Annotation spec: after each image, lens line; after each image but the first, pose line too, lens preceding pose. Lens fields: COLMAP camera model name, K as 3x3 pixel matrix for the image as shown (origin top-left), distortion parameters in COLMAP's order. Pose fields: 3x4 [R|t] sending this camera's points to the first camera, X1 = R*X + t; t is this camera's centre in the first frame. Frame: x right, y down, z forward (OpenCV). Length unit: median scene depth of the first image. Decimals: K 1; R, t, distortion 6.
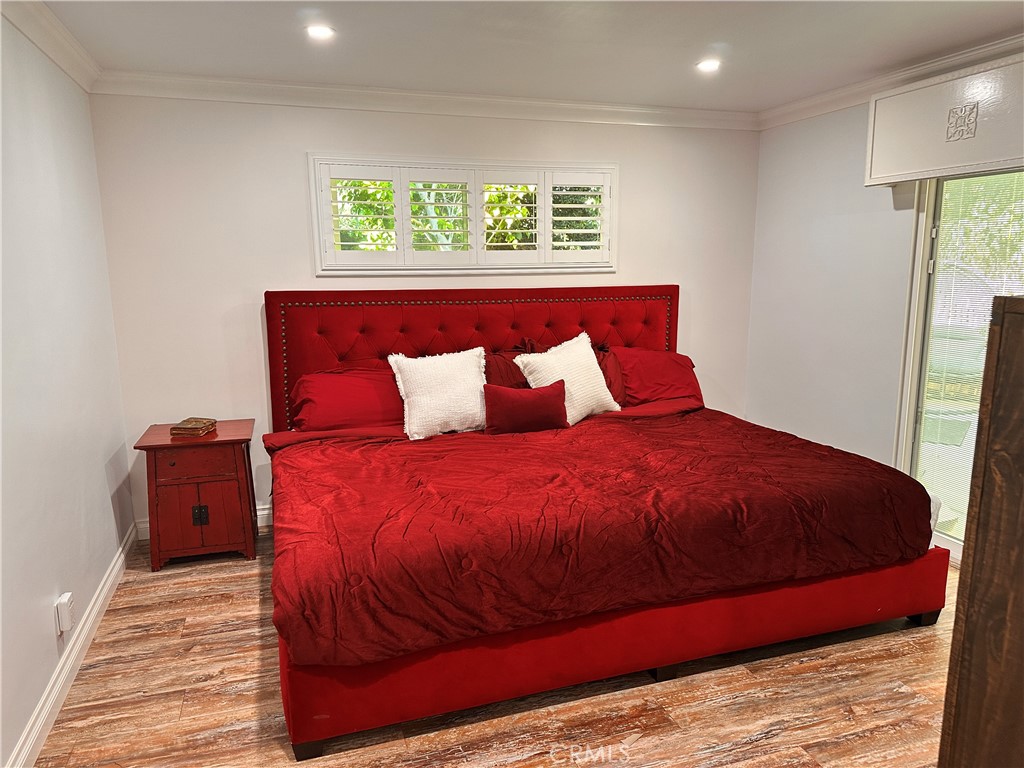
lens RADIAL K [[709.3, 0, 516.2], [0, 709.3, 388.8], [0, 0, 1]] dist [0.121956, -0.173703]
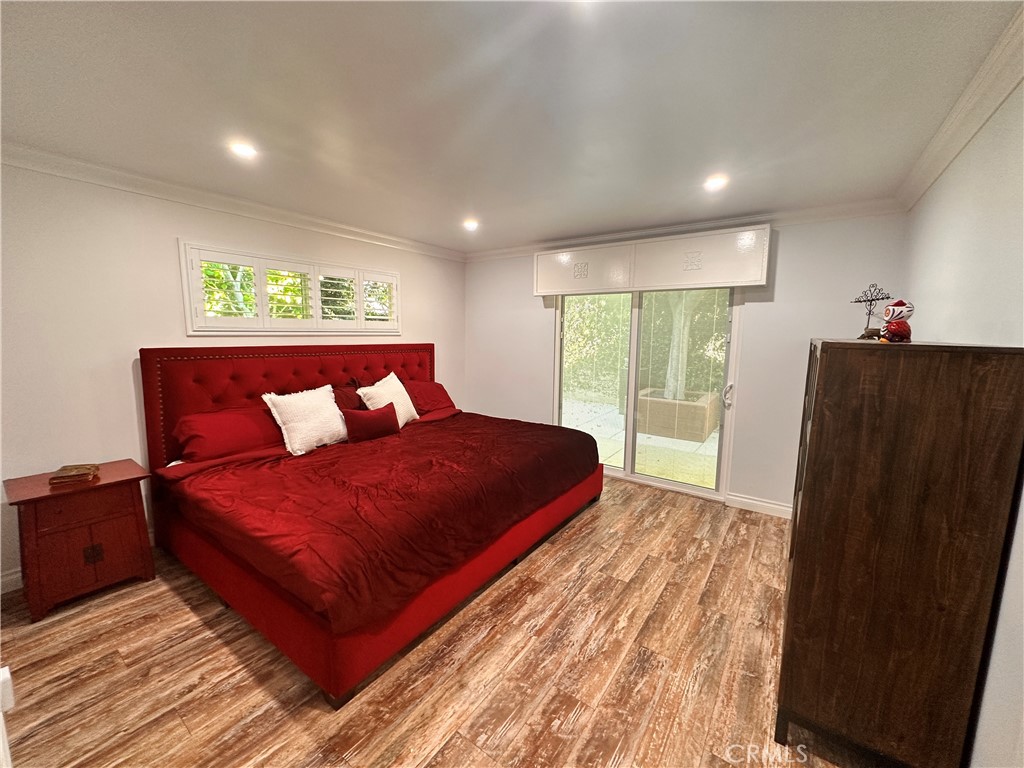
lens RADIAL K [[407.5, 0, 511.9], [0, 407.5, 383.1], [0, 0, 1]] dist [-0.002512, -0.000302]
pose [[0.806431, -0.055672, 0.588701, -0.291730], [0.086500, 0.995955, -0.024306, -0.011807], [-0.584967, 0.070524, 0.807985, 0.130107]]
